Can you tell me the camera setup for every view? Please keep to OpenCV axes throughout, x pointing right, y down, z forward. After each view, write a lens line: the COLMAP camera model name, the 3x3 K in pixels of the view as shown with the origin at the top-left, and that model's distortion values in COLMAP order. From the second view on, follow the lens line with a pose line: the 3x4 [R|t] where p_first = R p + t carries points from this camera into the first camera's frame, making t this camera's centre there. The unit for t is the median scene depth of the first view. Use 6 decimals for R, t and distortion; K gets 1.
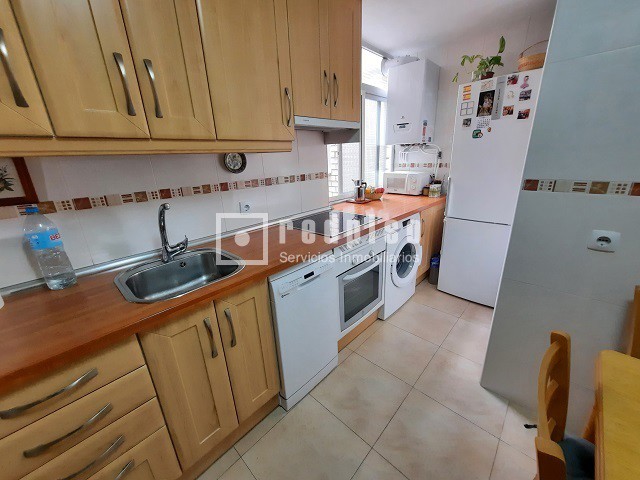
lens RADIAL K [[257.0, 0, 322.6], [0, 257.0, 239.1], [0, 0, 1]] dist [-0.001963, 0.001489]
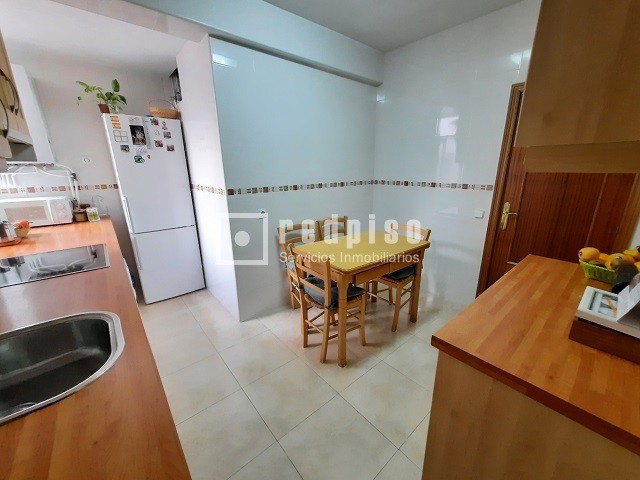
lens RADIAL K [[257.0, 0, 335.8], [0, 257.0, 239.4], [0, 0, 1]] dist [-0.001963, 0.001489]
pose [[0.091094, -0.232783, 0.968253, -0.742291], [0.313375, 0.929600, 0.194008, -0.013153], [-0.945250, 0.285754, 0.157630, 0.078786]]
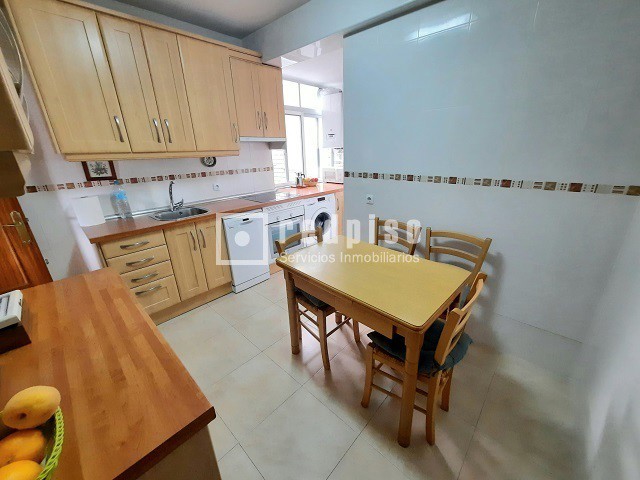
lens RADIAL K [[257.0, 0, 323.1], [0, 257.0, 240.3], [0, 0, 1]] dist [-0.001963, 0.001489]
pose [[0.999934, 0.008894, 0.007335, 0.466616], [-0.009063, 0.999687, 0.023317, 0.217894], [-0.007125, -0.023382, 0.999701, -0.859003]]
